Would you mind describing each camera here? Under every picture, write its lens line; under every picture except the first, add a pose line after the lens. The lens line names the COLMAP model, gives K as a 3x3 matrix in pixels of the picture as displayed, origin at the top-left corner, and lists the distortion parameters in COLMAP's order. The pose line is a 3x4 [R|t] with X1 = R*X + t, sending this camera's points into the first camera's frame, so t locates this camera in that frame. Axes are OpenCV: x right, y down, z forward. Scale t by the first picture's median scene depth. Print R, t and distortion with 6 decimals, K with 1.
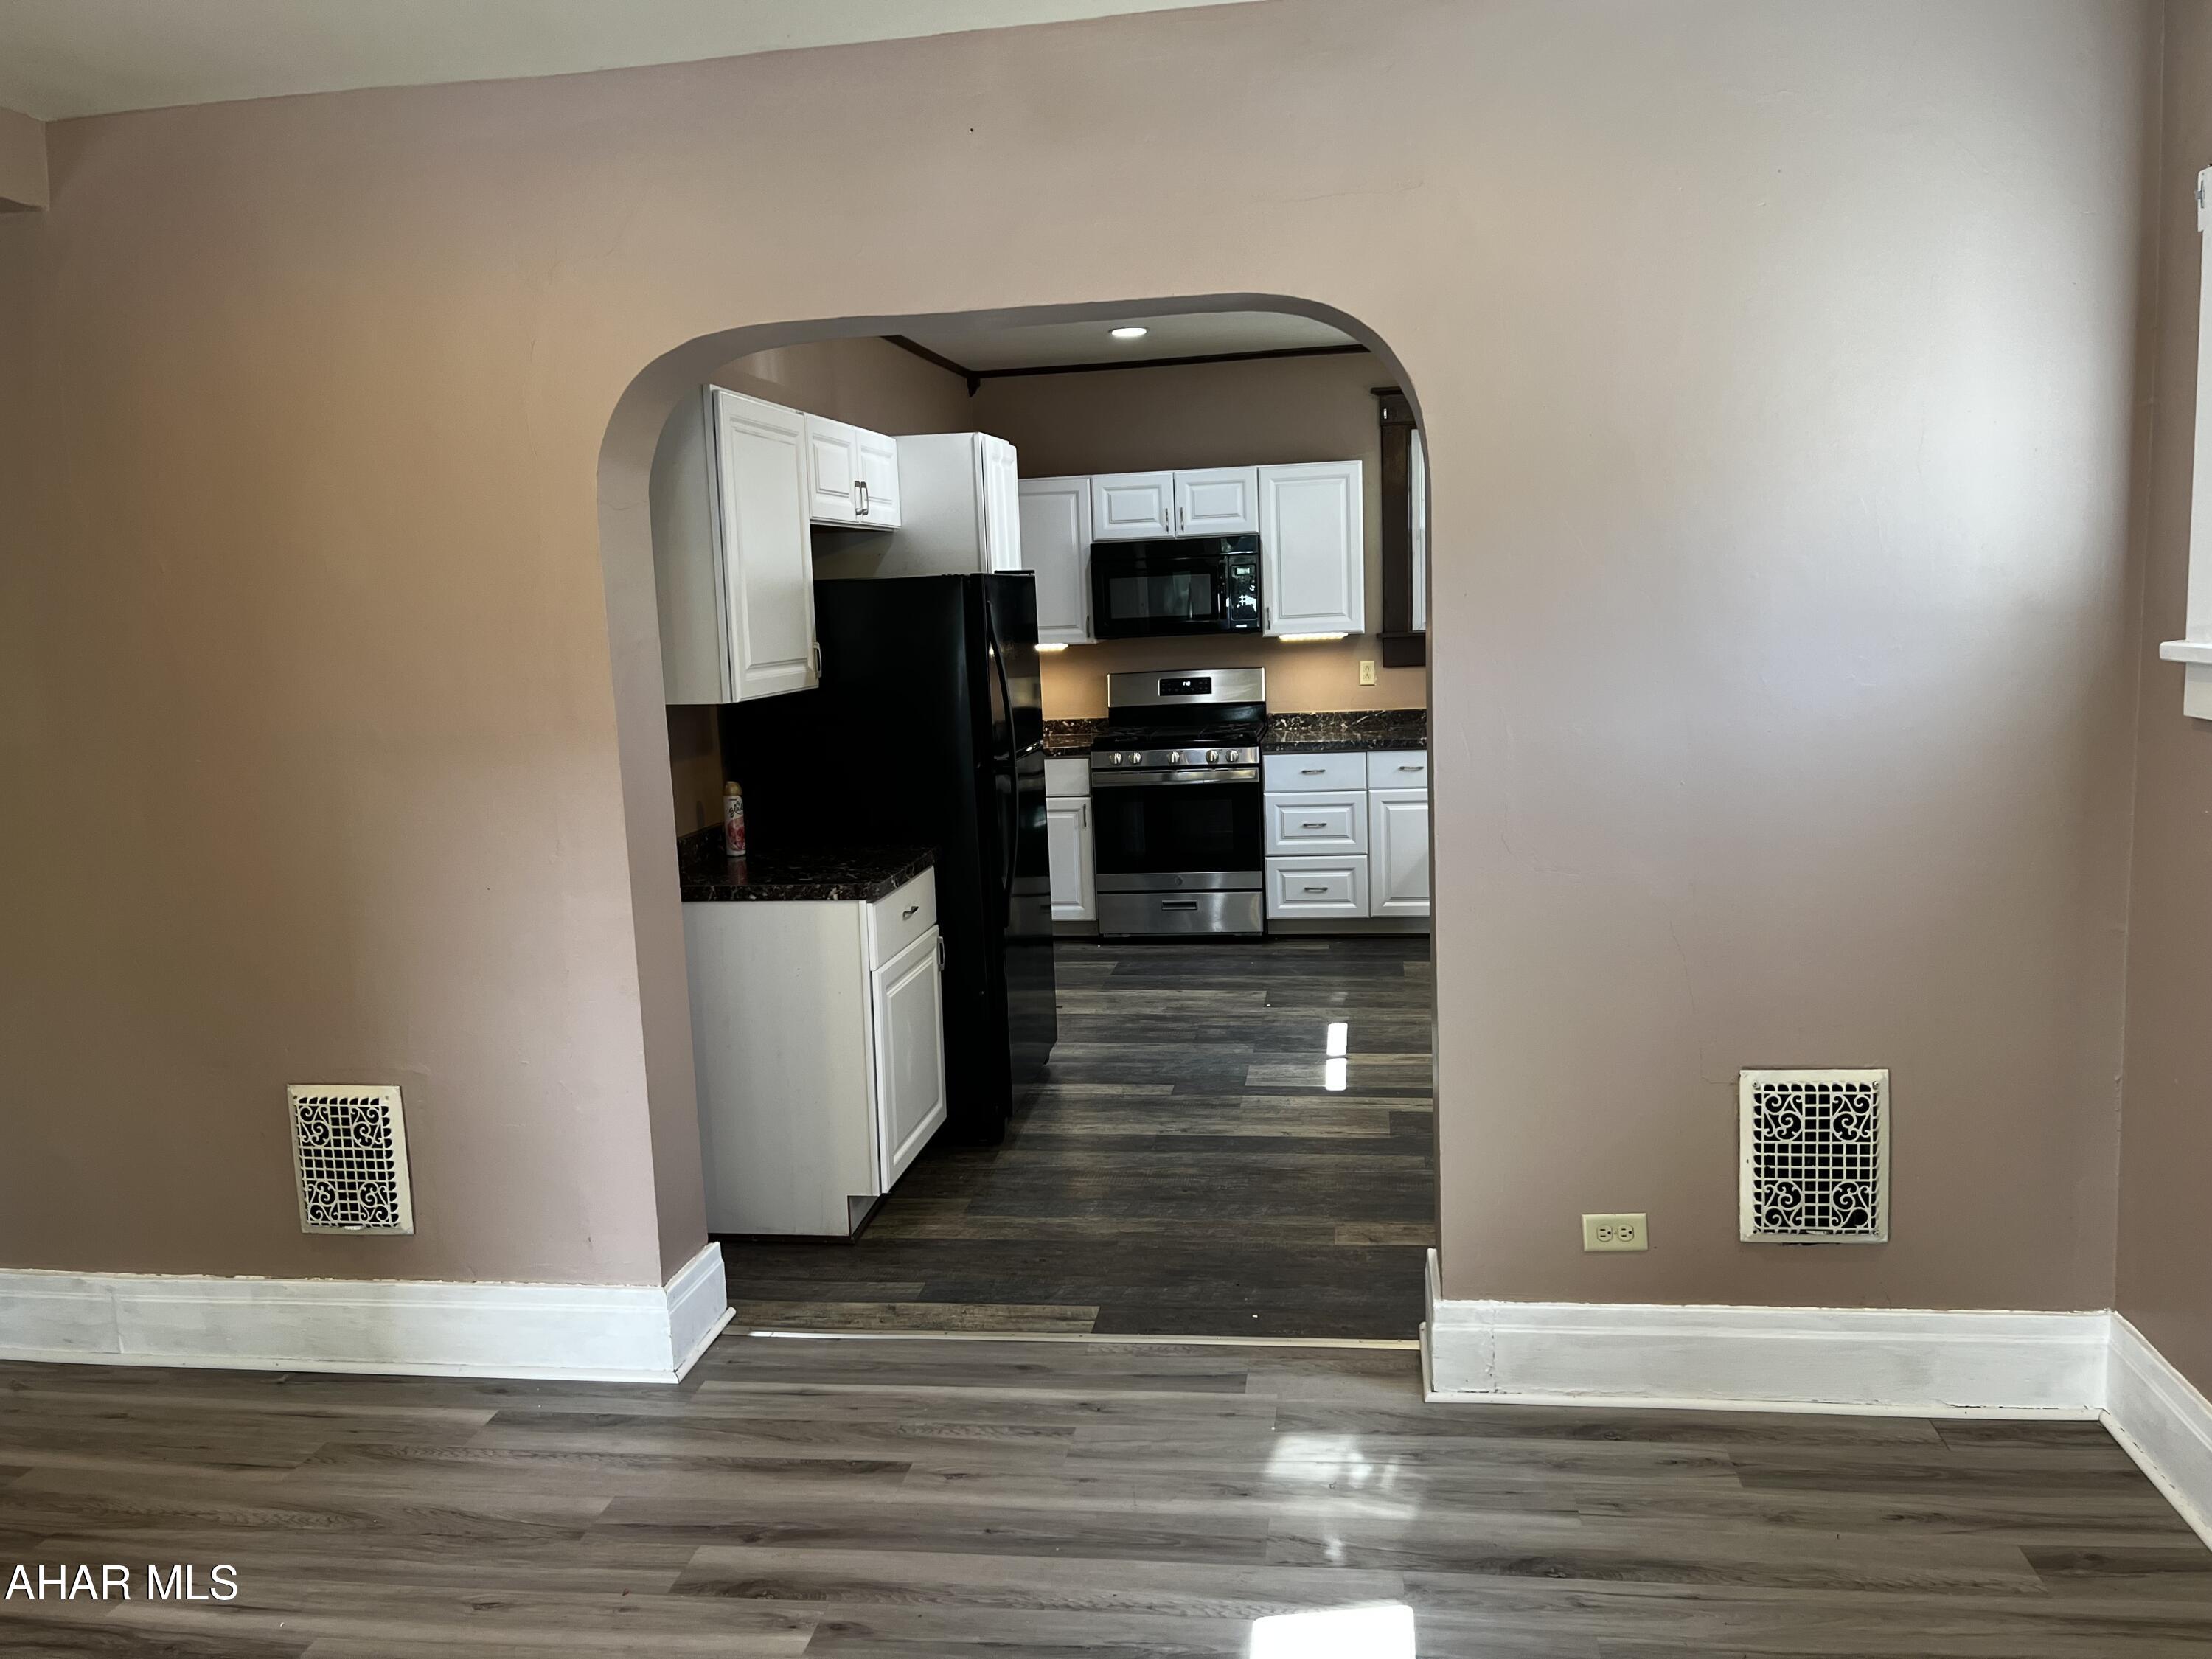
lens RADIAL K [[1650.2, 0, 1107.0], [0, 1650.2, 822.5], [0, 0, 1]] dist [0.052545, -0.063333]
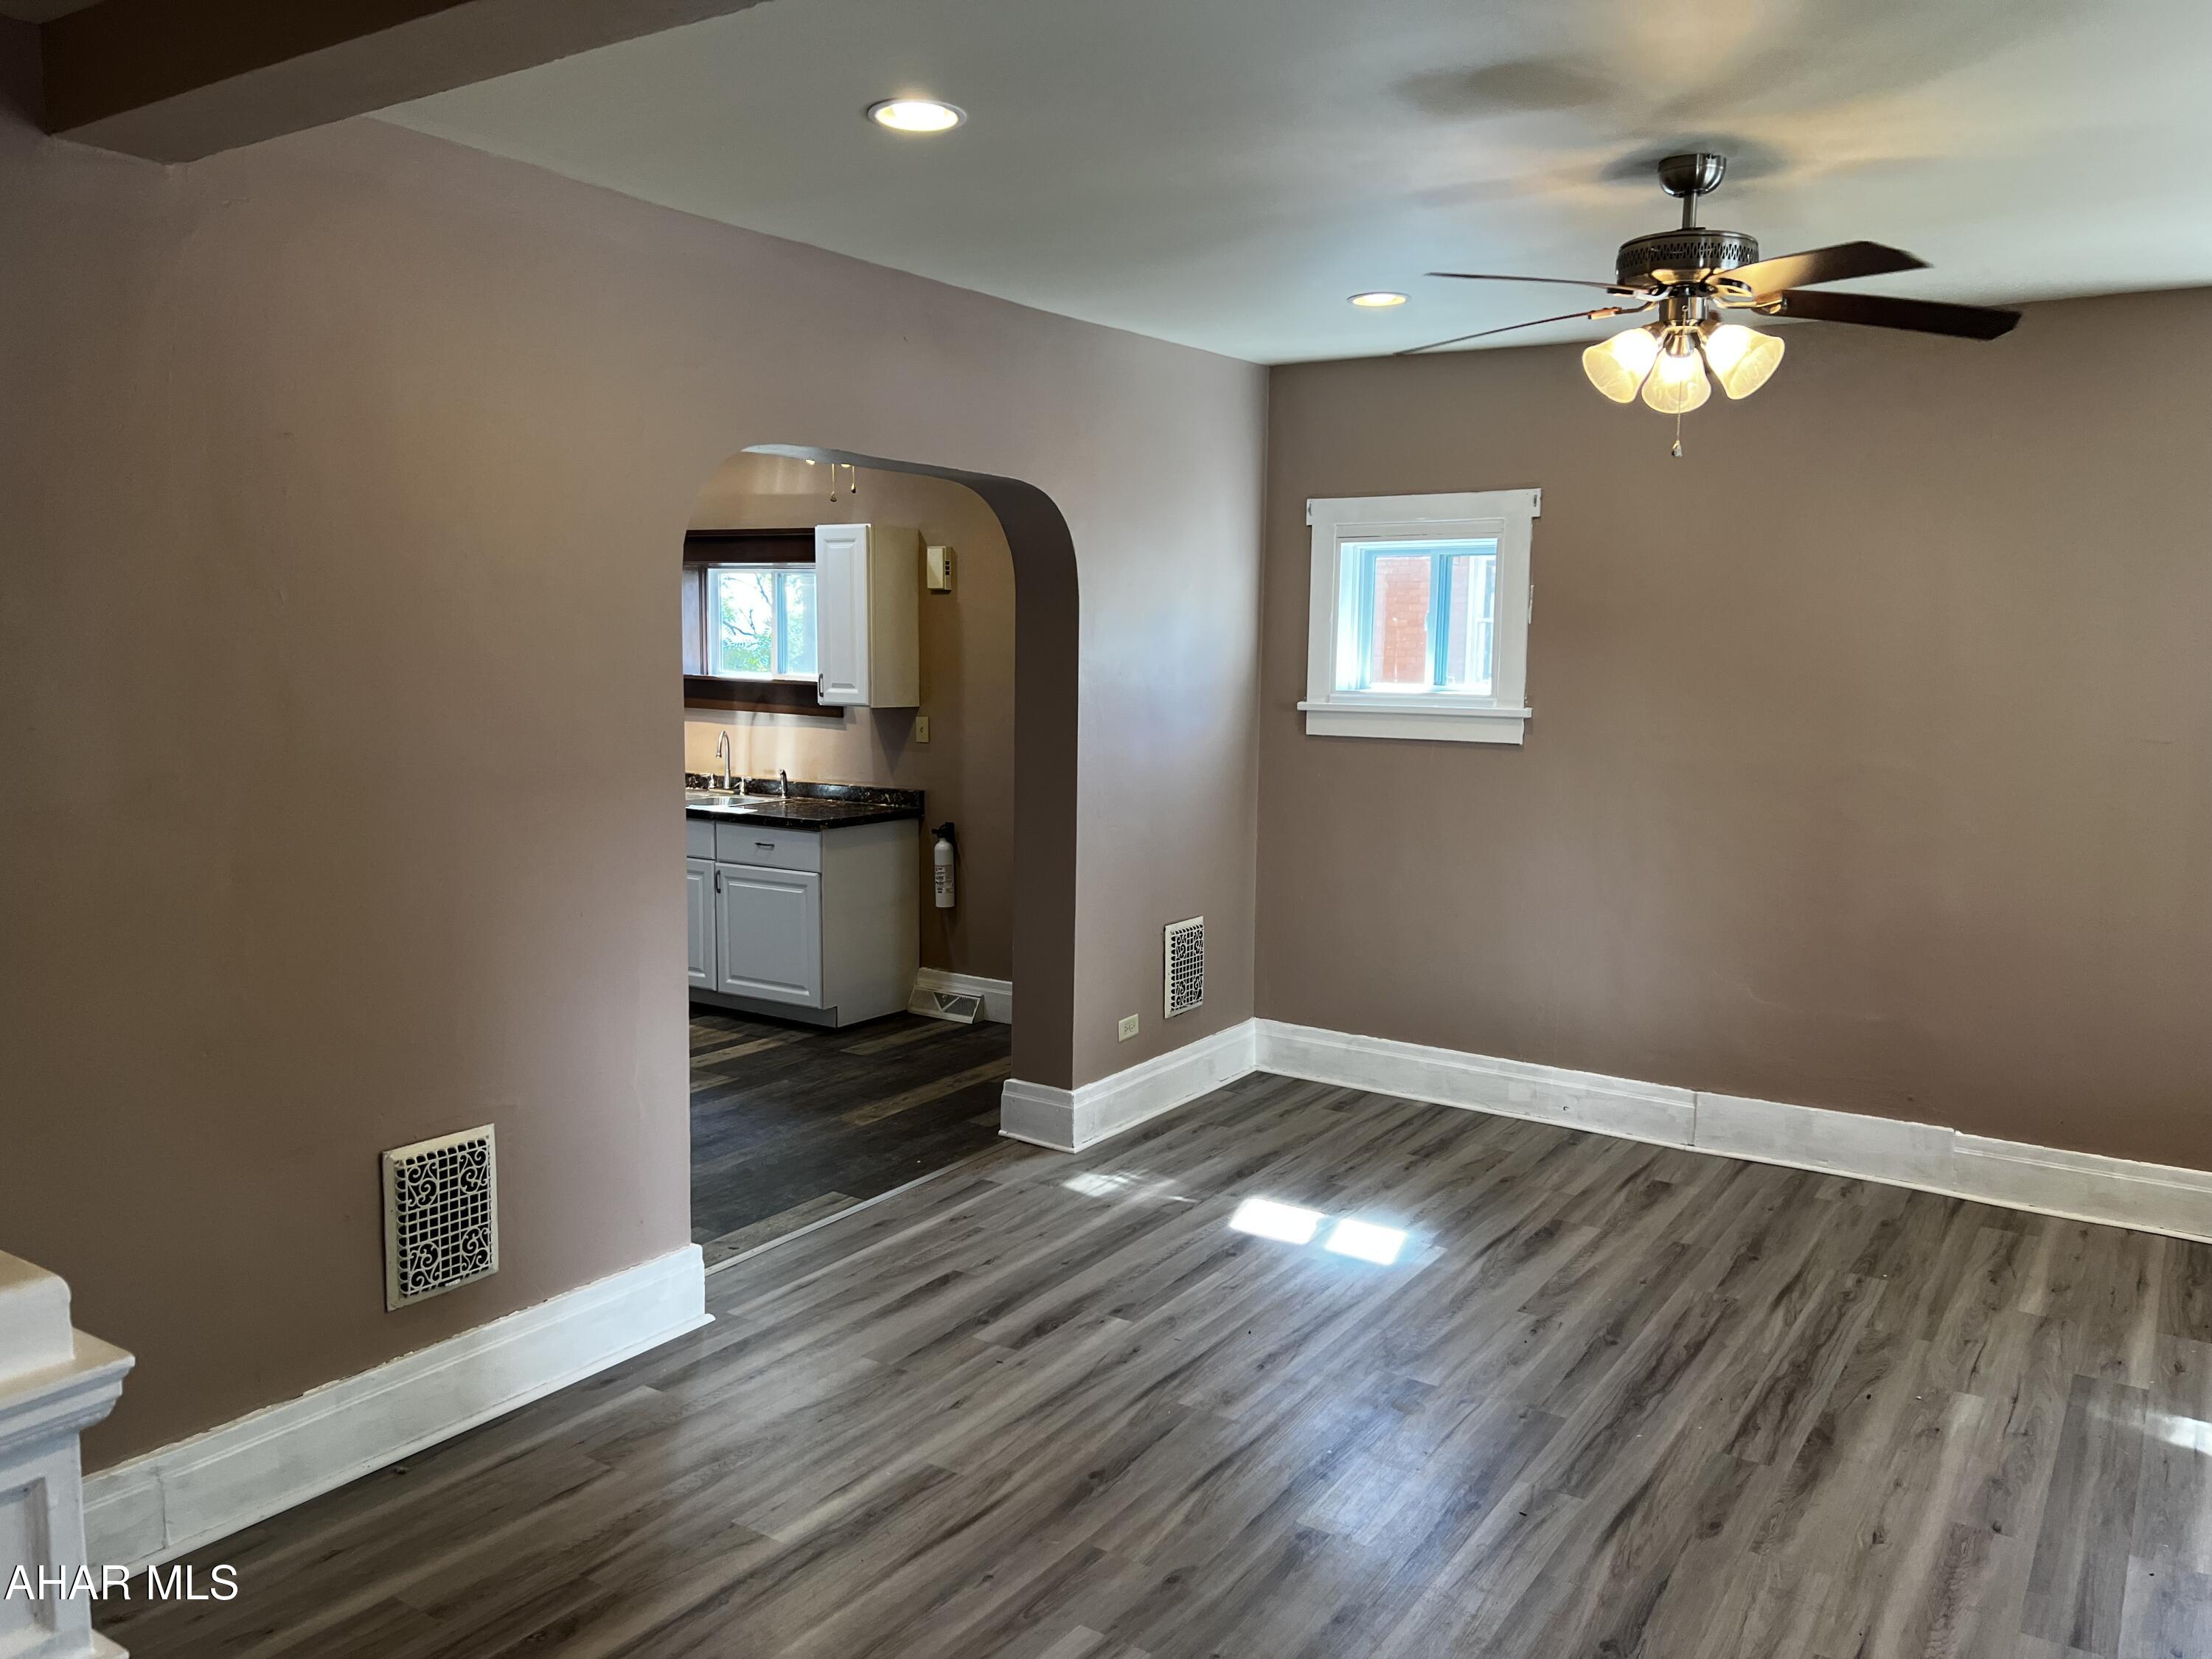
lens RADIAL K [[1662.1, 0, 1110.7], [0, 1662.1, 824.5], [0, 0, 1]] dist [0.116948, -0.172899]
pose [[0.421878, -0.055530, 0.904950, -0.774770], [0.097503, 0.995113, 0.015608, -0.000479], [-0.901394, 0.081651, 0.425231, 0.141130]]
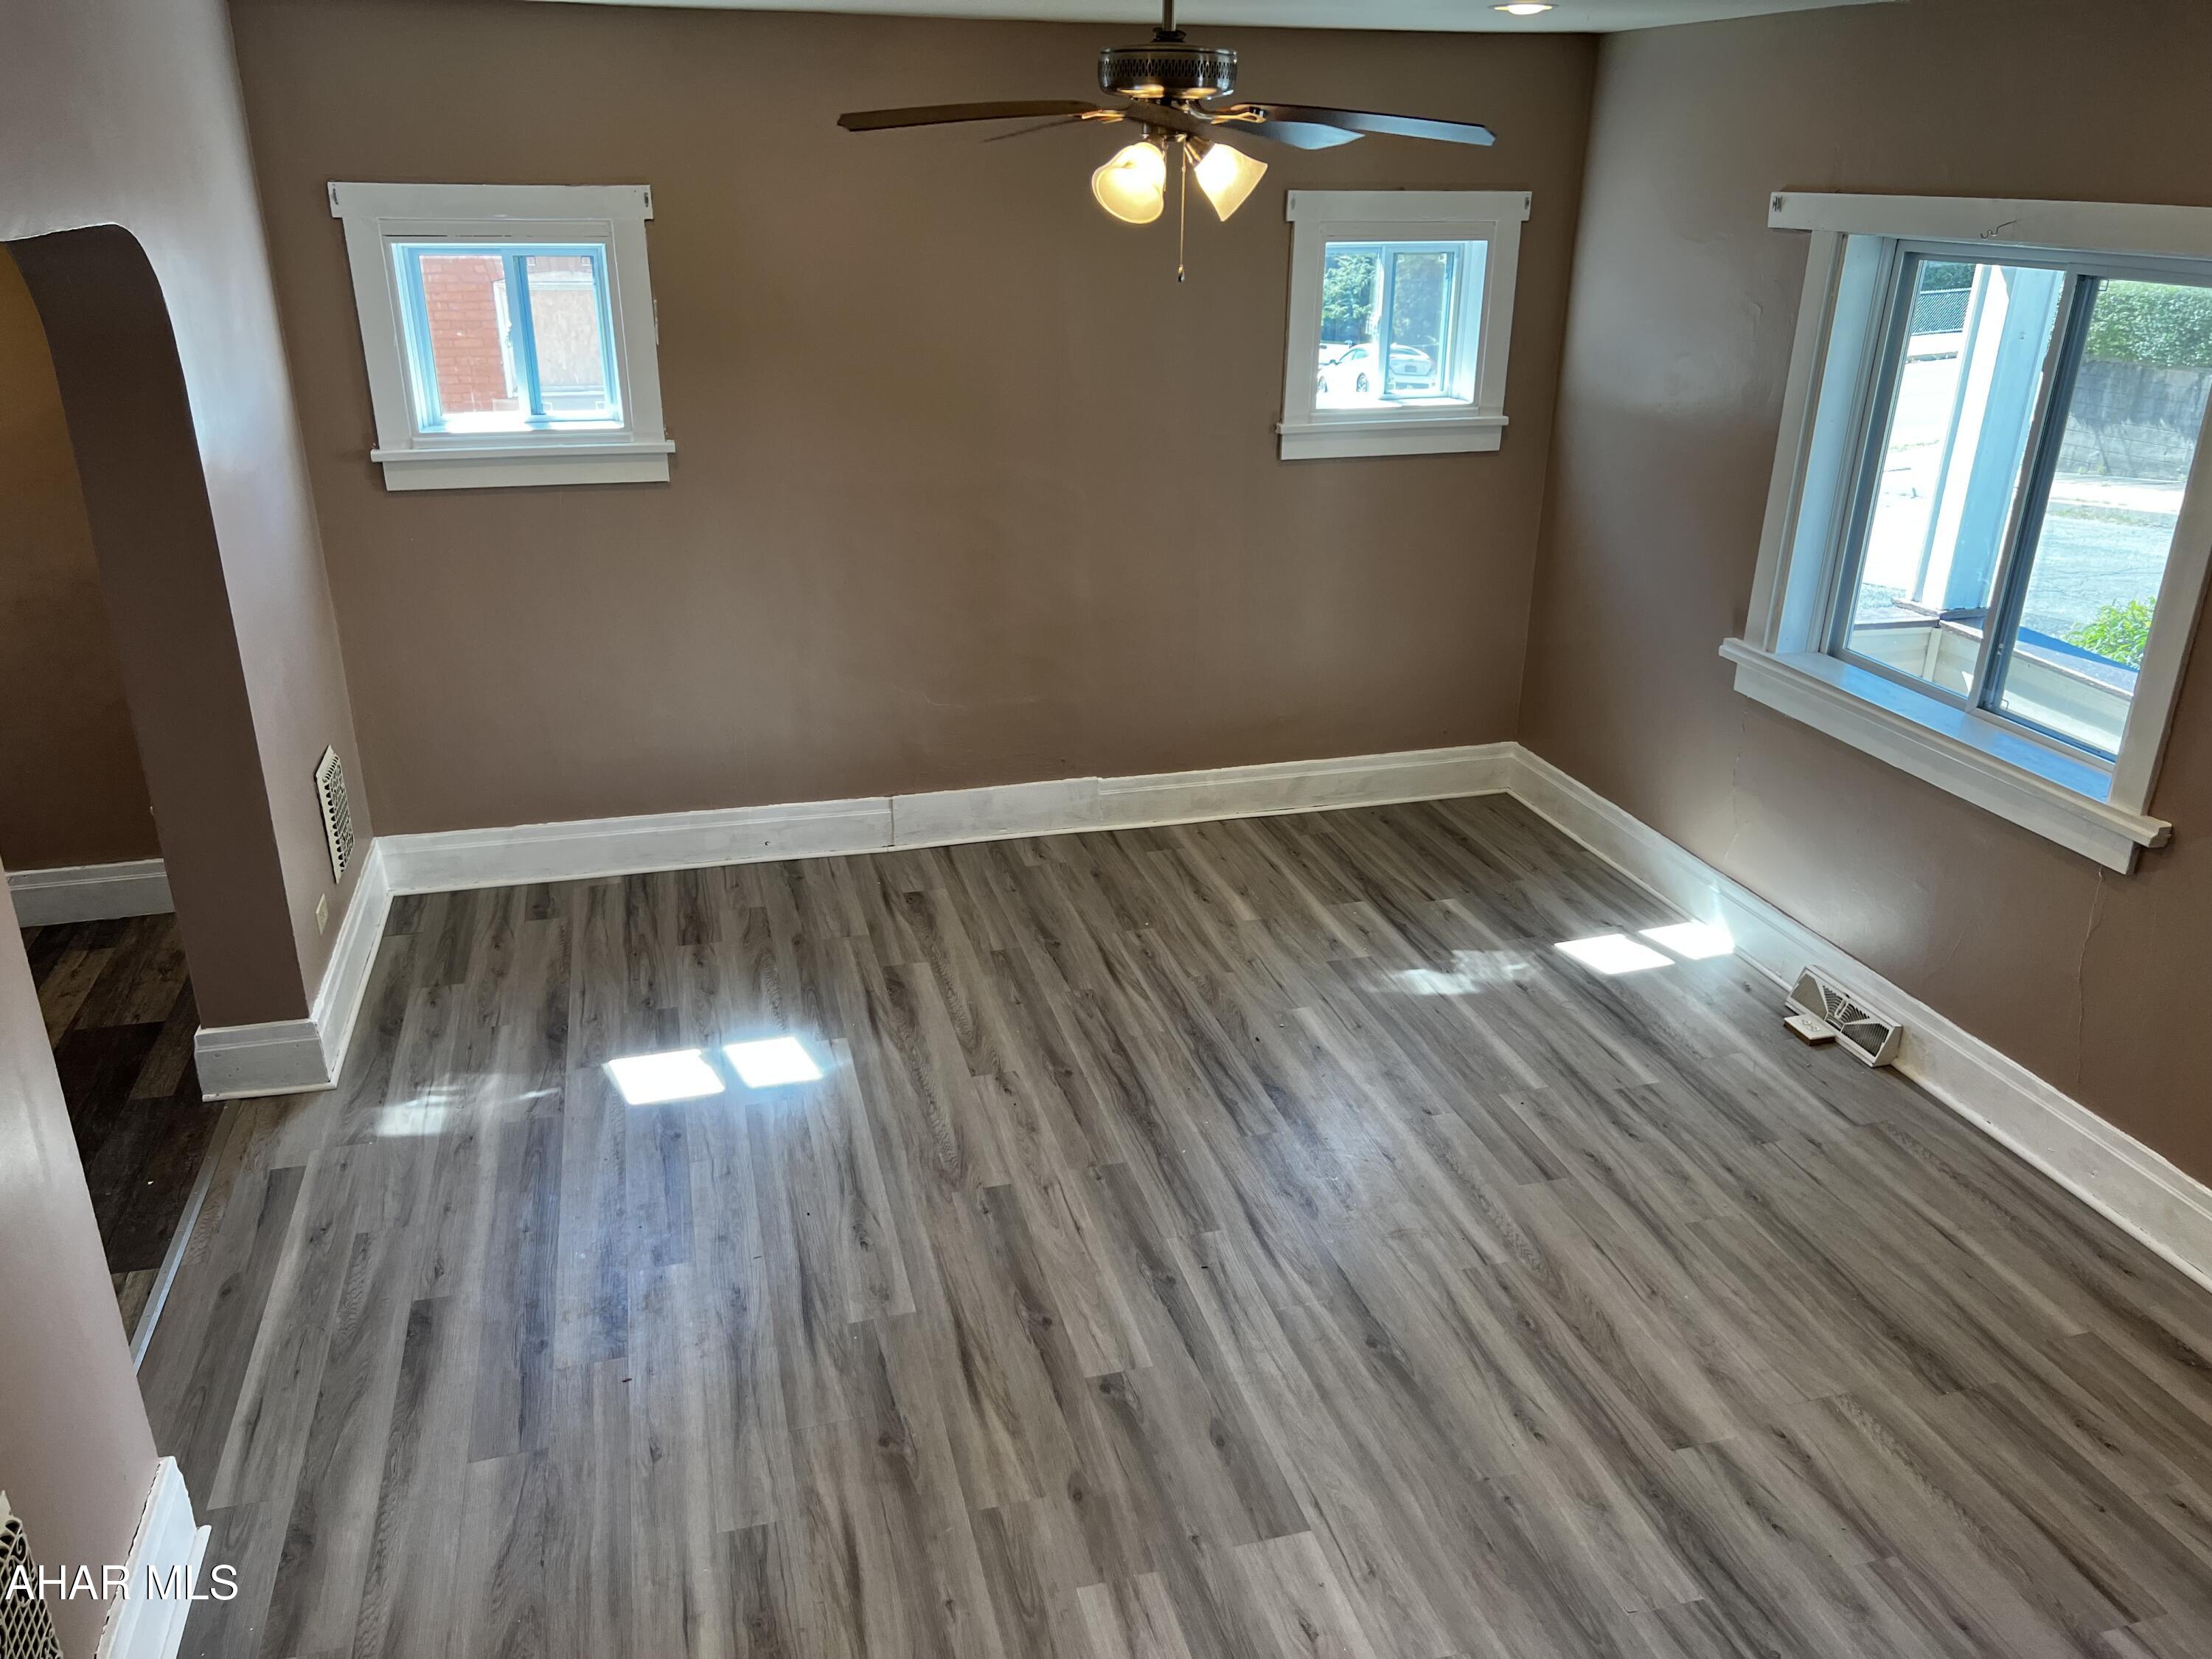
lens RADIAL K [[1662.1, 0, 1110.7], [0, 1662.1, 824.5], [0, 0, 1]] dist [0.116948, -0.172899]
pose [[-0.407398, -0.305107, 0.860777, -0.702709], [0.135364, 0.911956, 0.387314, -0.171881], [-0.903163, 0.274309, -0.330228, 0.501039]]
